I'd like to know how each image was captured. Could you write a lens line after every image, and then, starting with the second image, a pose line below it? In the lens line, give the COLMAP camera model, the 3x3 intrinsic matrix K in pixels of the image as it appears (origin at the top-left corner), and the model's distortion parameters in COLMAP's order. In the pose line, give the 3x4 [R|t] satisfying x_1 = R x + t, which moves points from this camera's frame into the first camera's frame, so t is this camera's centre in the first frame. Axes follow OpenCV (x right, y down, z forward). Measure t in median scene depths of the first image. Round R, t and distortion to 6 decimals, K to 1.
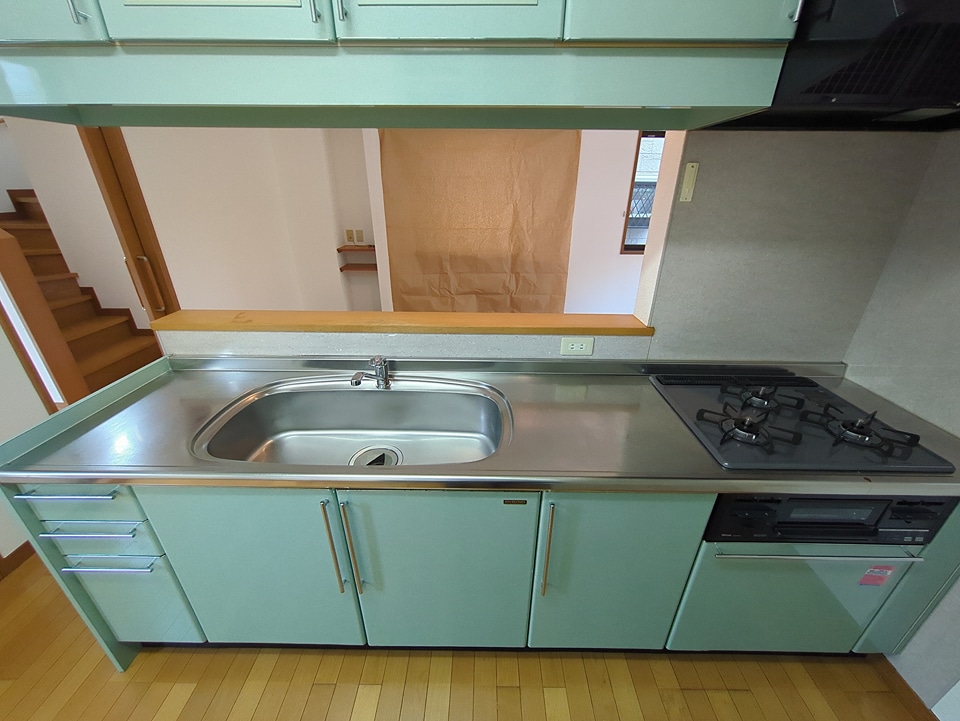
lens RADIAL K [[377.0, 0, 480.5], [0, 377.0, 360.2], [0, 0, 1]] dist [-0.000938, 0.000295]
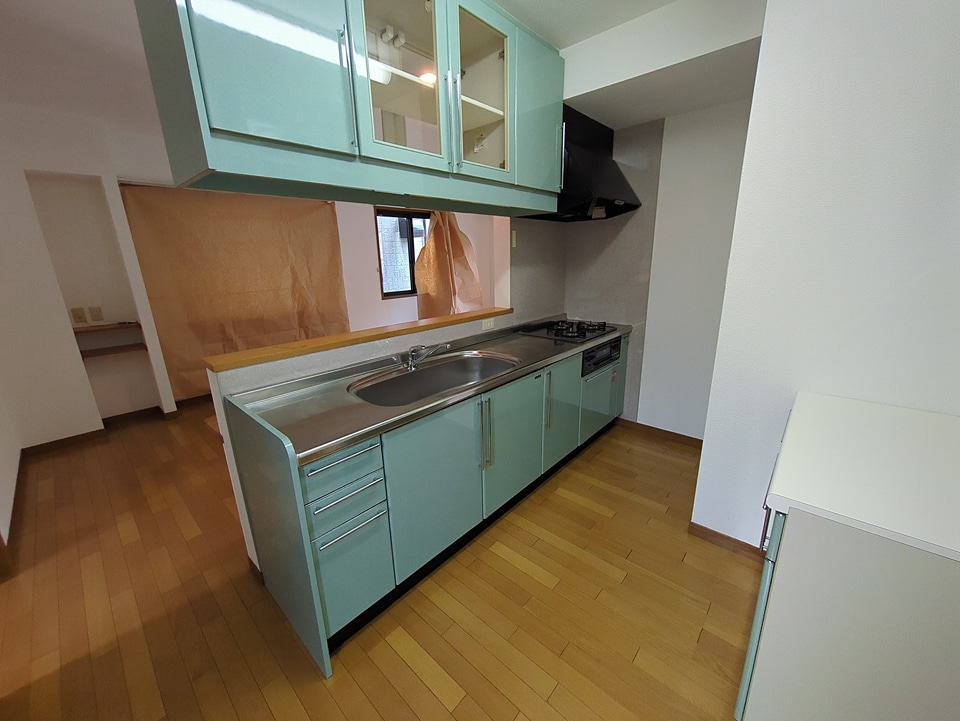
lens RADIAL K [[377.0, 0, 480.5], [0, 377.0, 360.2], [0, 0, 1]] dist [-0.000938, 0.000295]
pose [[0.661481, -0.221712, 0.716440, -1.069809], [0.338022, 0.940906, -0.020916, 0.146491], [-0.669465, 0.256009, 0.697335, -0.190485]]
